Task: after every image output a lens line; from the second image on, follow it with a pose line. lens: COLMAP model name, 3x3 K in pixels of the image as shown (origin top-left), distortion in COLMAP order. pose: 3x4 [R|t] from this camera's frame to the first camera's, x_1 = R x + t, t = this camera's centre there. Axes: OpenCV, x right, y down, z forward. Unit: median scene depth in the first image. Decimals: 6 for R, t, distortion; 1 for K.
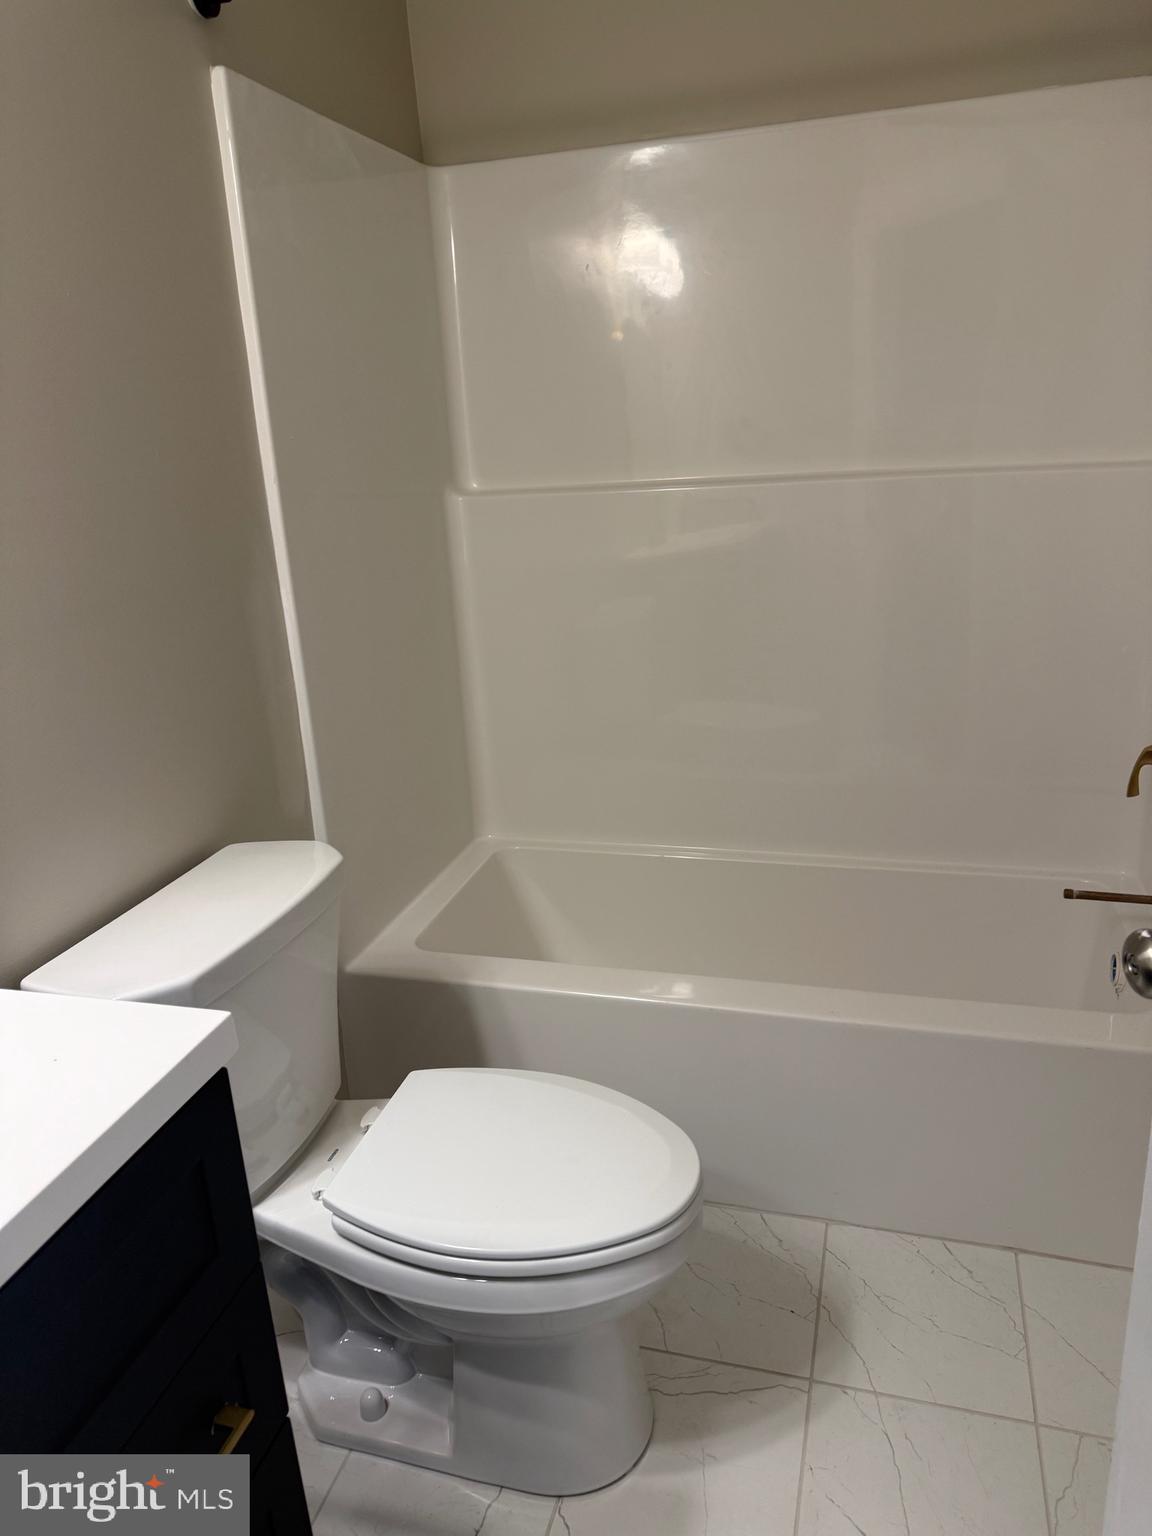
lens RADIAL K [[1076.4, 0, 576.5], [0, 1076.4, 779.6], [0, 0, 1]] dist [0.073715, -0.097998]
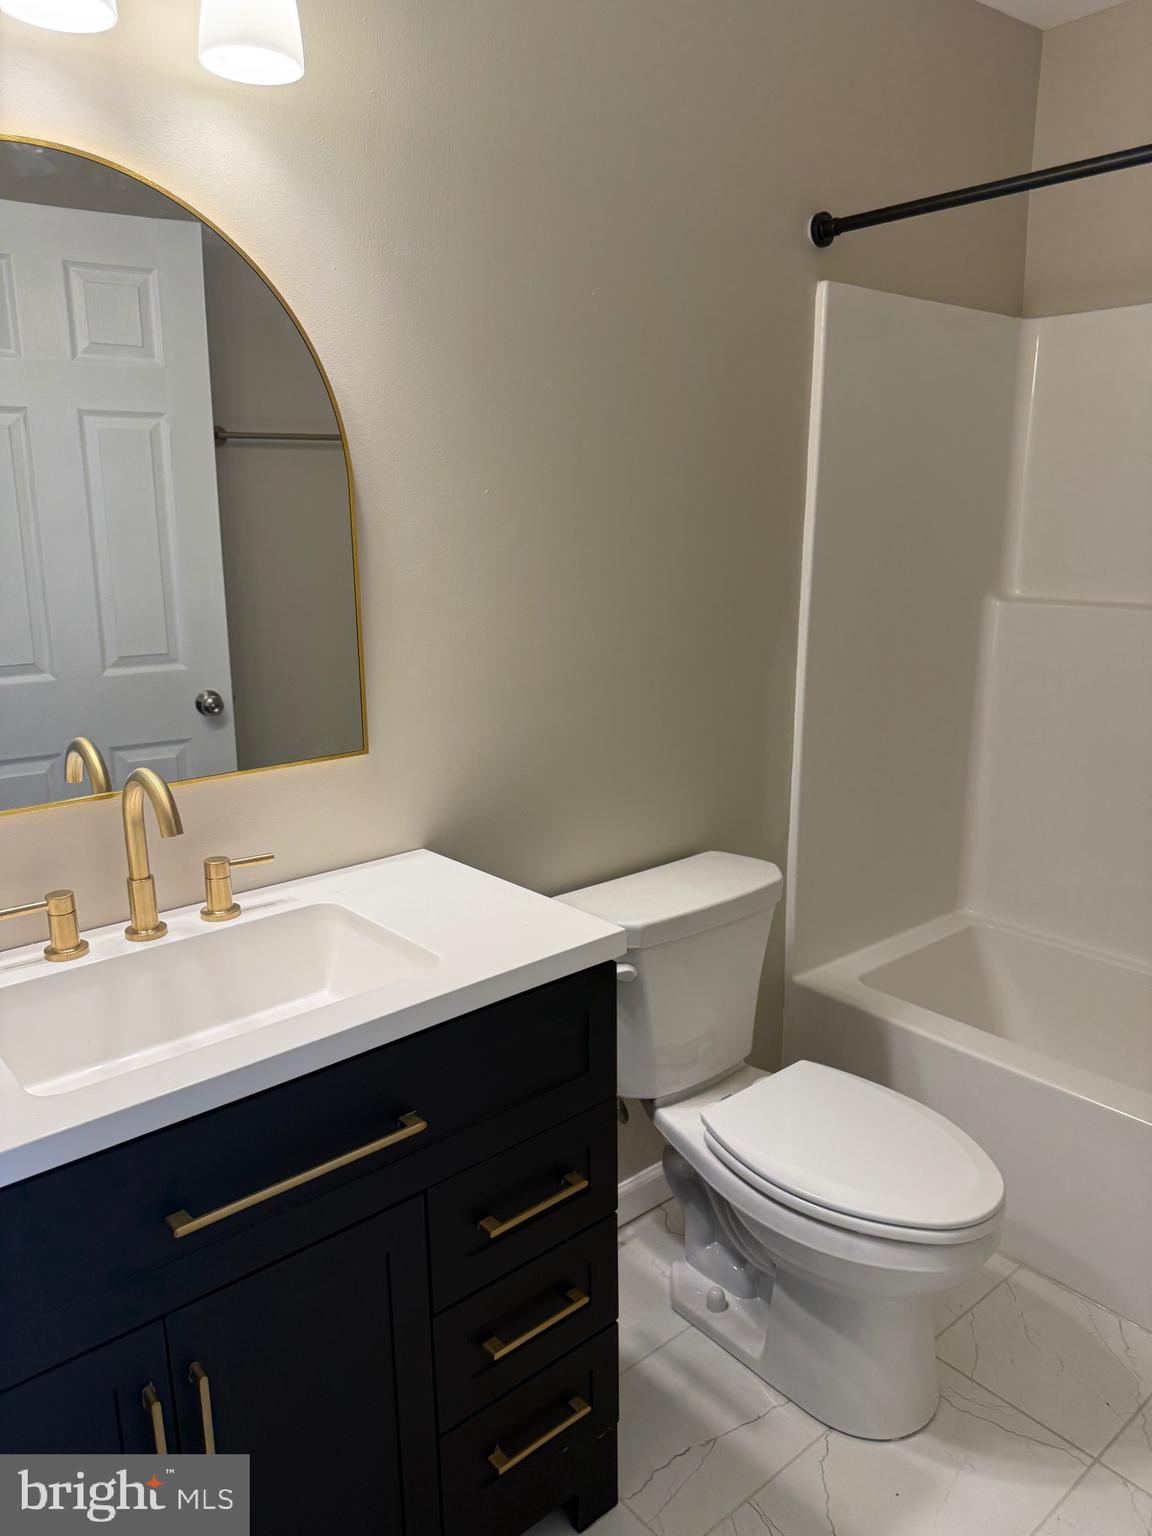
lens RADIAL K [[1086.6, 0, 576.0], [0, 1086.6, 768.0], [0, 0, 1]] dist [0.001897, 0.004990]
pose [[0.831876, 0.169466, -0.528454, 0.239798], [-0.205036, 0.978714, -0.008904, 0.005791], [0.515696, 0.115760, 0.848915, -0.236515]]
